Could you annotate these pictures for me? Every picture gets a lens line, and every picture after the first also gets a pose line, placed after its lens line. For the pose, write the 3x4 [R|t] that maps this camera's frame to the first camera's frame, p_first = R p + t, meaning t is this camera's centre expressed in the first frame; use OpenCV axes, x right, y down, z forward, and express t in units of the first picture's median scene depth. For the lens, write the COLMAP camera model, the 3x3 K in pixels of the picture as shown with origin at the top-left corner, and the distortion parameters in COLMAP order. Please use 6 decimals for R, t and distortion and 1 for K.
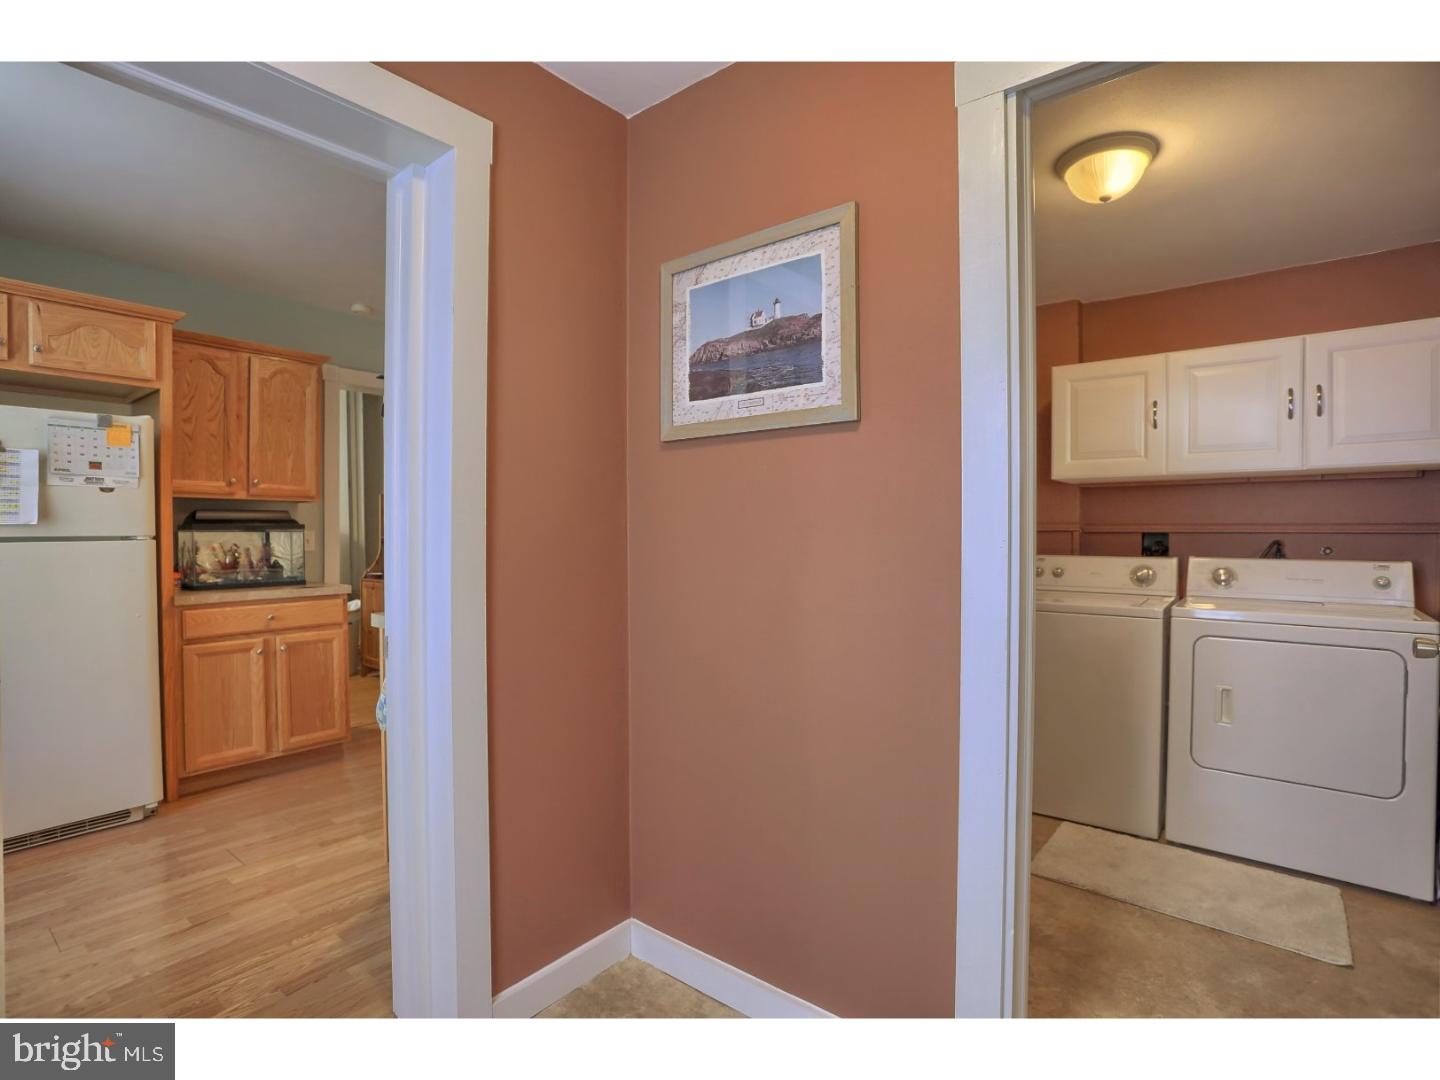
lens RADIAL K [[716.4, 0, 716.6], [0, 716.4, 542.6], [0, 0, 1]] dist [-0.059159, 0.024152]
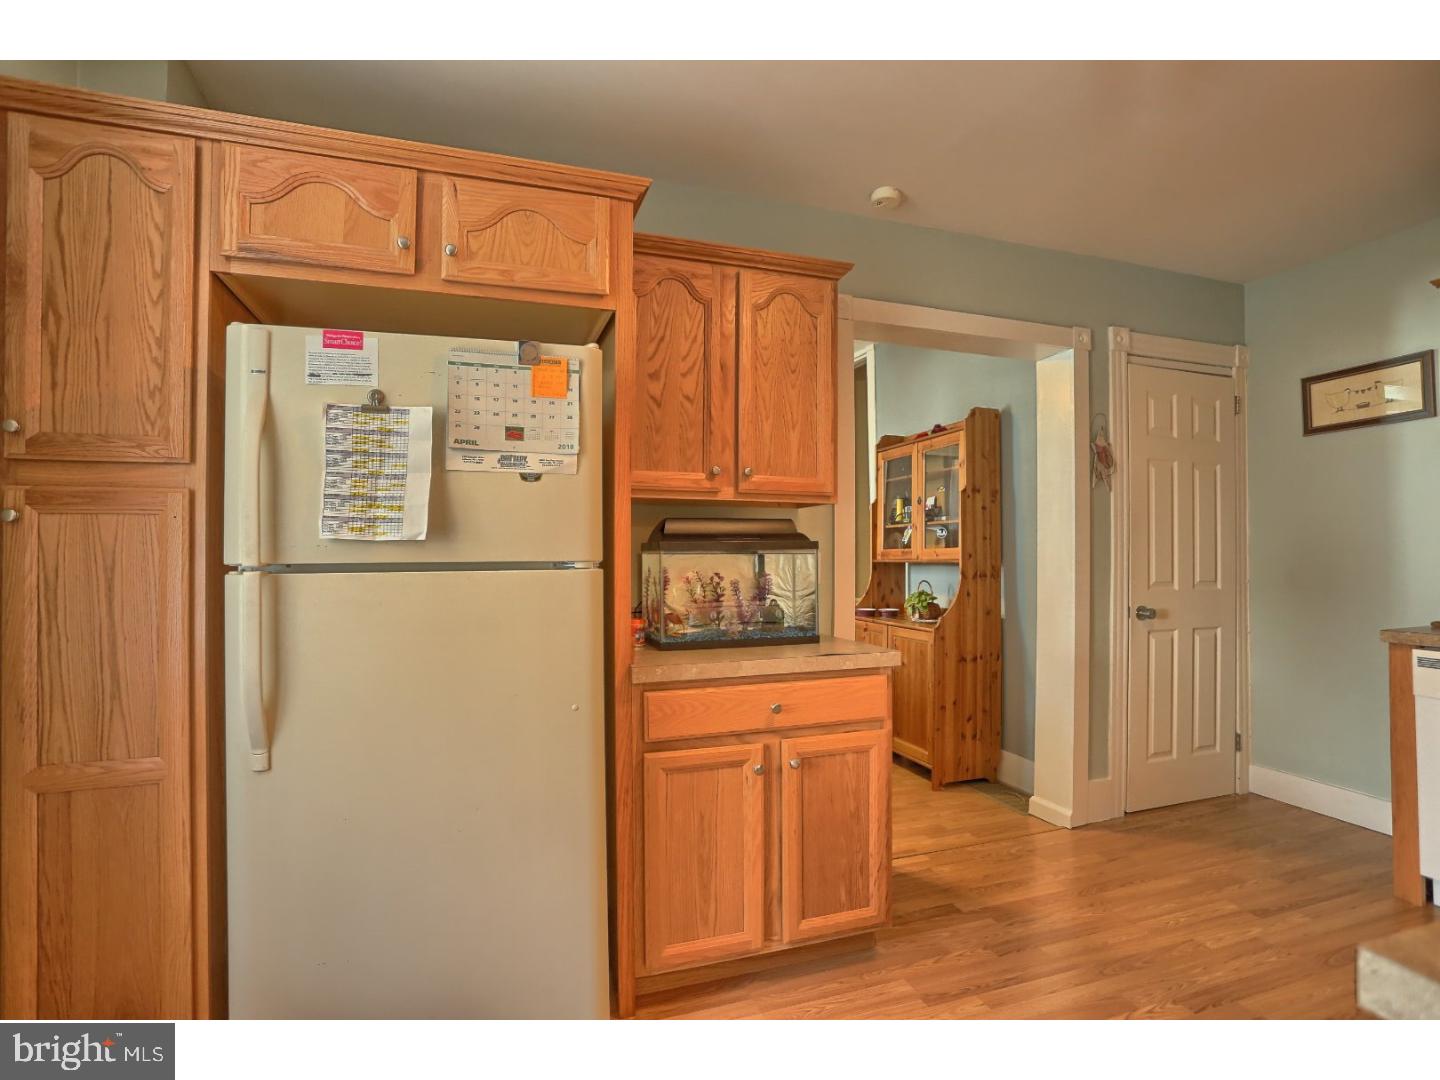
lens RADIAL K [[708.7, 0, 720.0], [0, 708.7, 540.0], [0, 0, 1]] dist [-0.070976, 0.030485]
pose [[0.846109, -0.011875, -0.532878, -0.350247], [-0.006357, 0.999456, -0.032367, -0.007242], [0.532972, 0.030773, 0.845573, 0.468993]]
